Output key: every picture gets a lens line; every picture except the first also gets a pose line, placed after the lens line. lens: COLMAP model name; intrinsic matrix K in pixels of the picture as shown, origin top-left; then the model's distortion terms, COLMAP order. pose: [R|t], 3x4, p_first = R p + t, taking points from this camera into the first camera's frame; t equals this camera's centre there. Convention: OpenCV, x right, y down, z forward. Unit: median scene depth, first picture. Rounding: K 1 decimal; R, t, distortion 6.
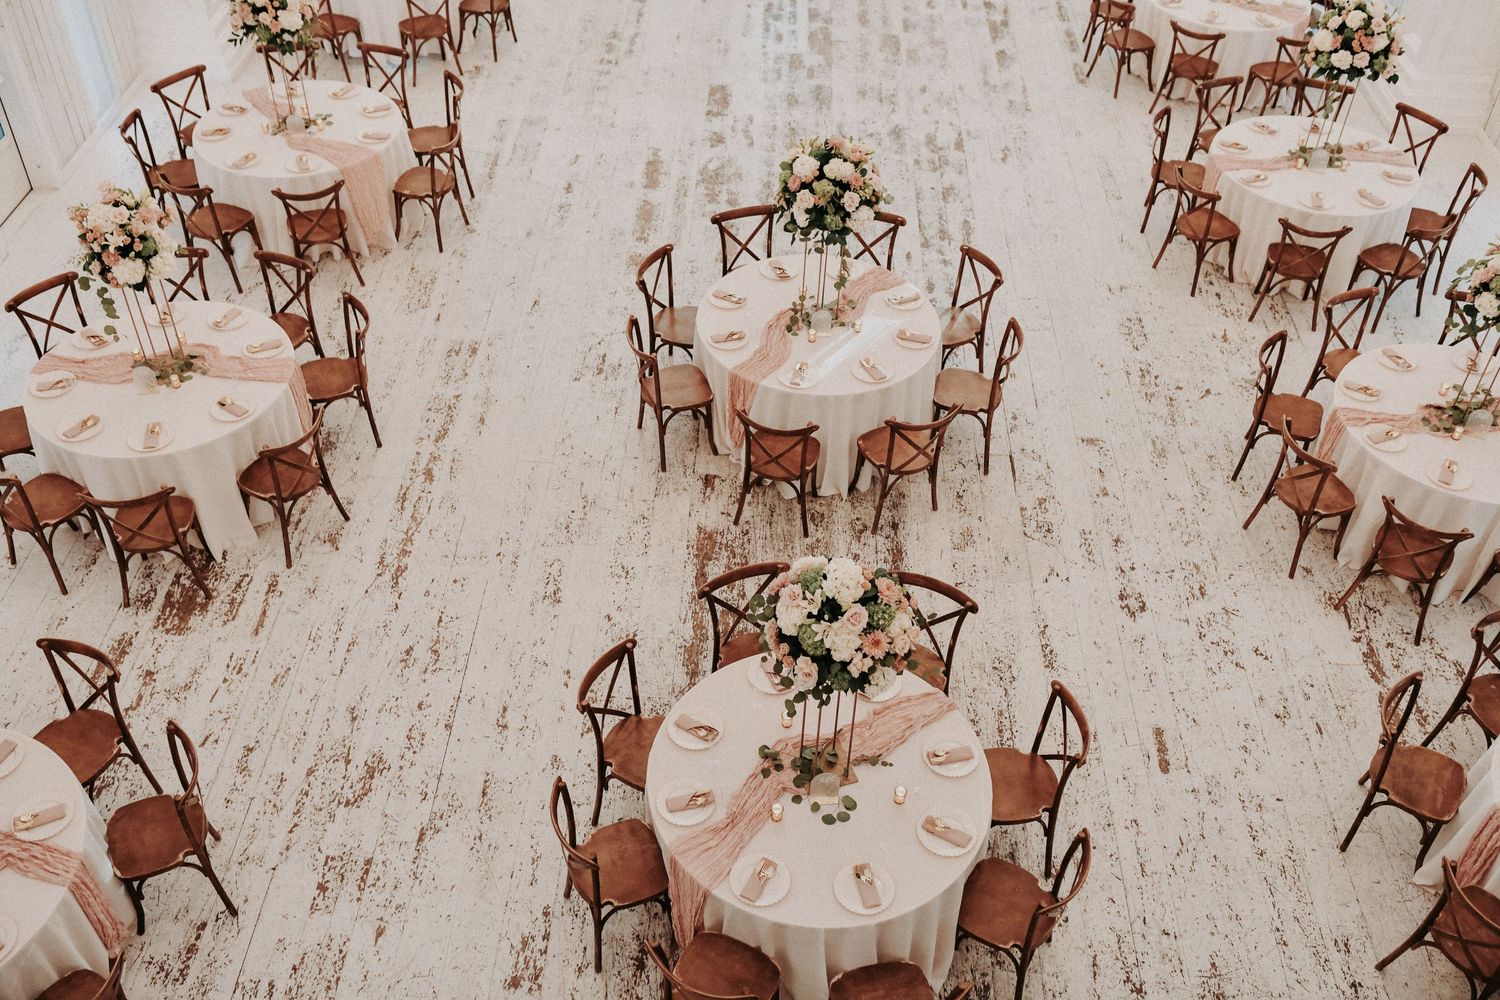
lens RADIAL K [[1438.4, 0, 750.0], [0, 1438.4, 500.0], [0, 0, 1]] dist [0.004982, 0.013049]
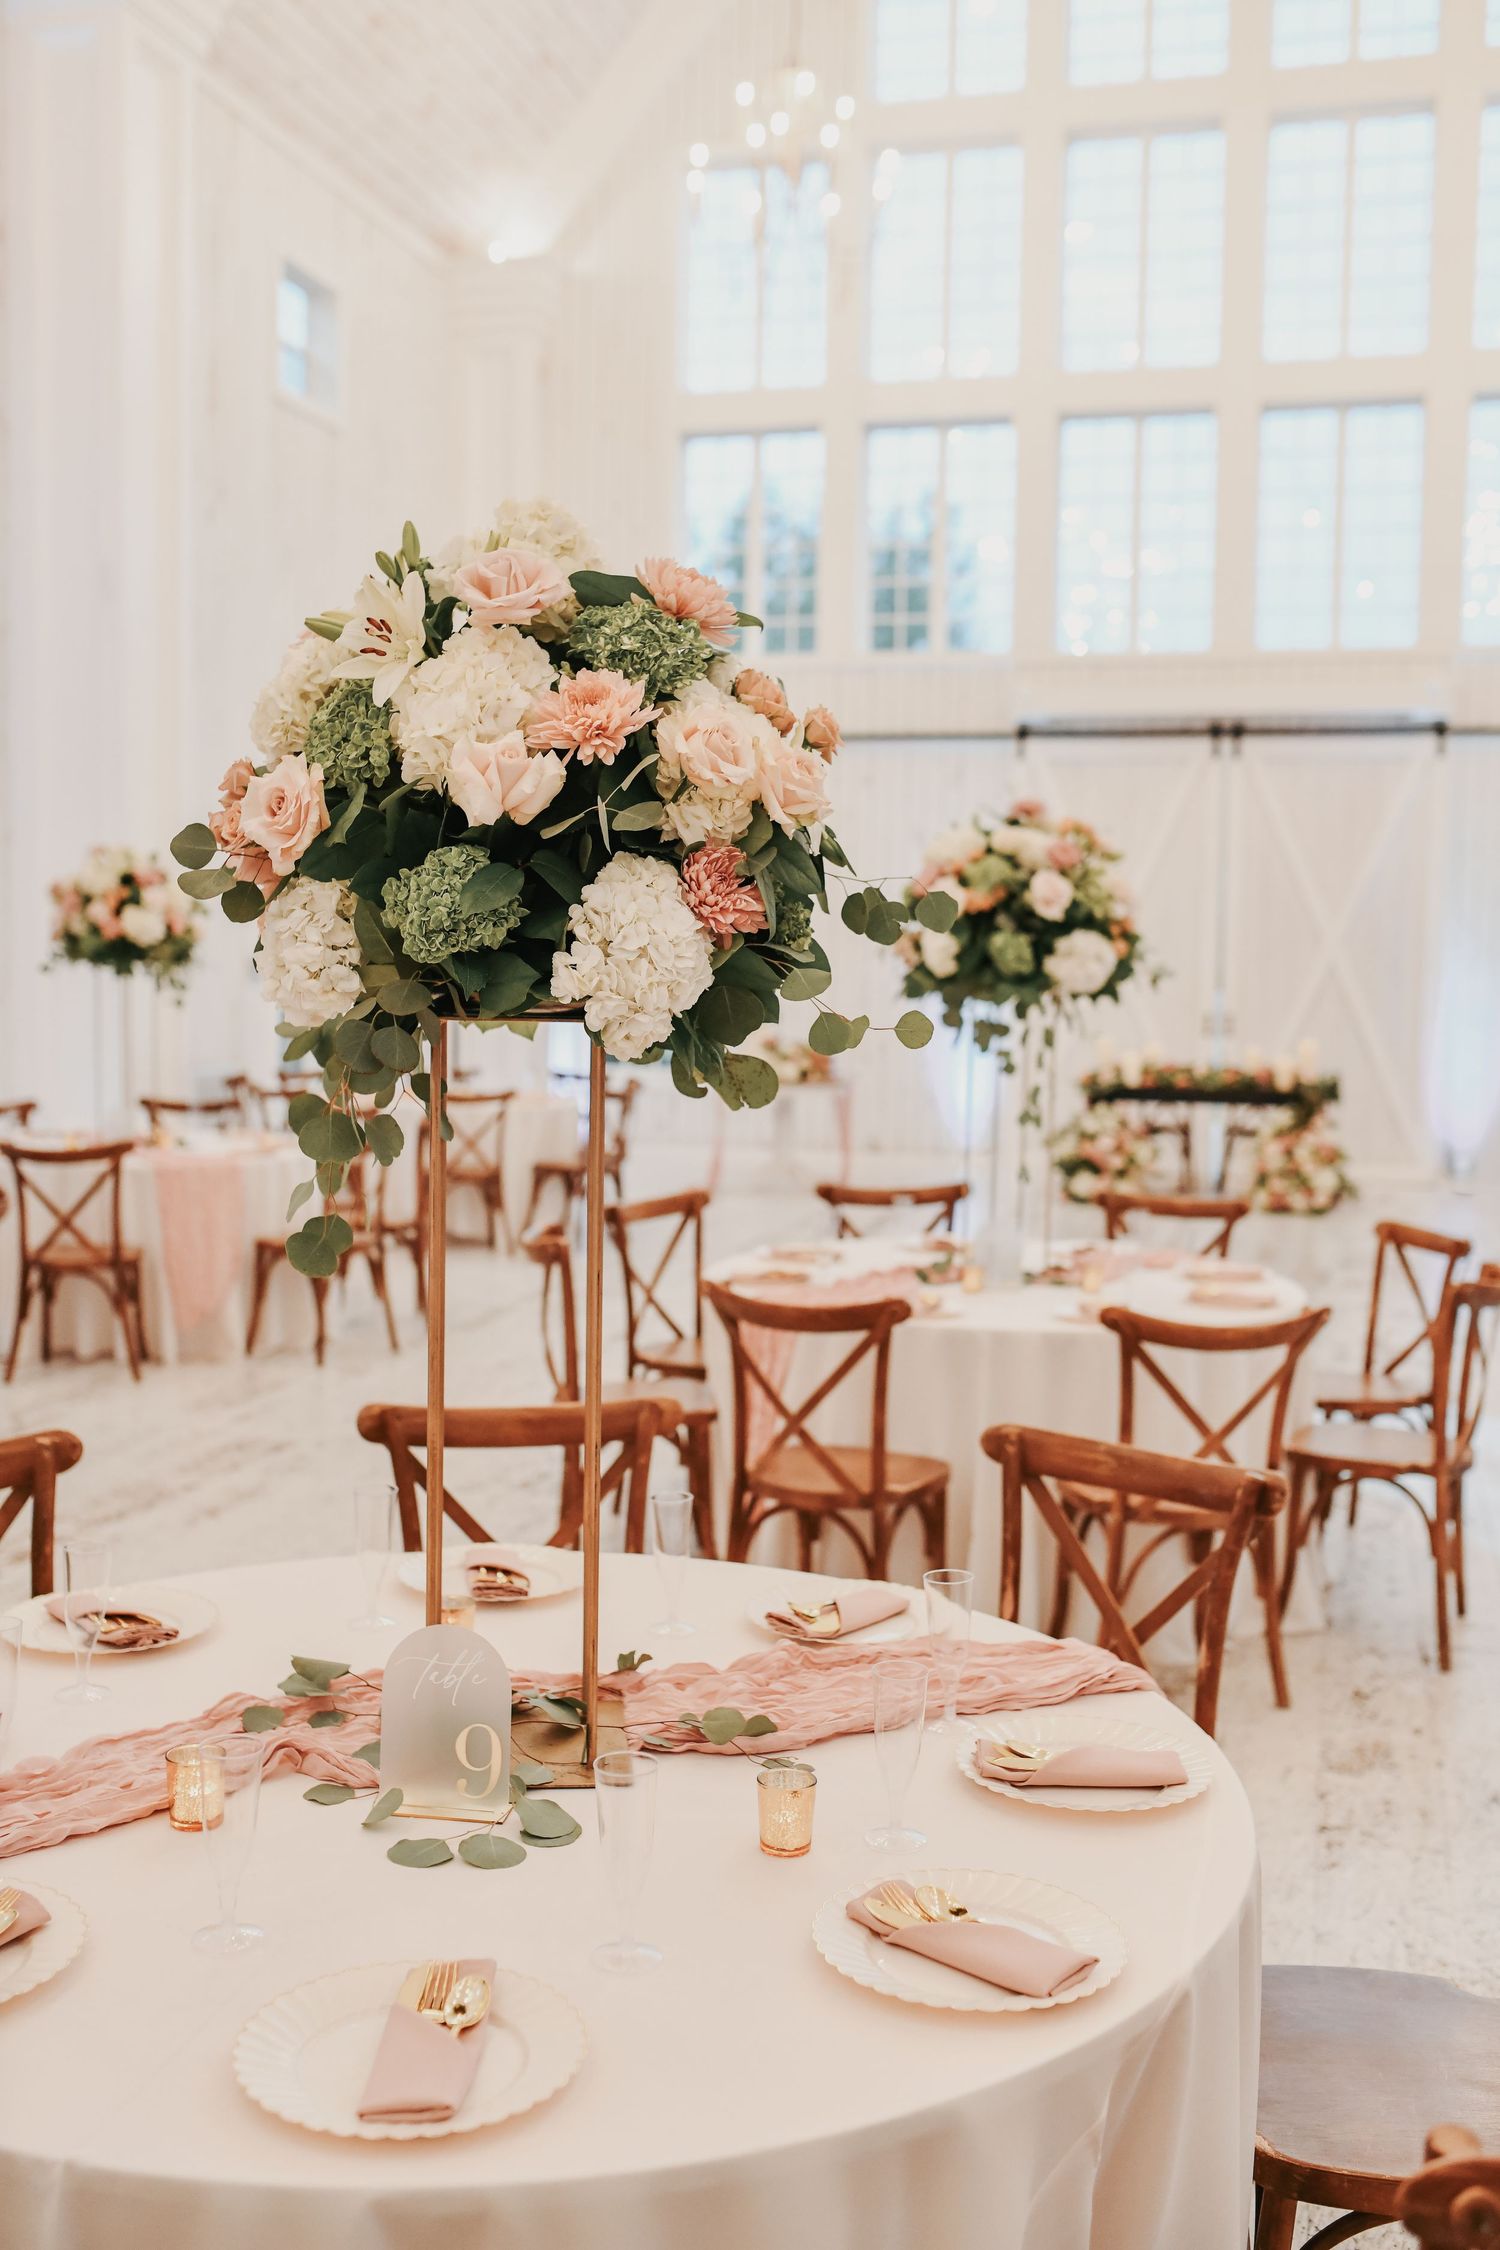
lens RADIAL K [[2157.6, 0, 750.0], [0, 2157.6, 1125.0], [0, 0, 1]] dist [0.004982, 0.013049]
pose [[0.973756, 0.007450, -0.227472, 0.120483], [-0.144422, 0.792683, -0.592280, 0.221626], [0.175901, 0.609588, 0.772956, 0.488978]]
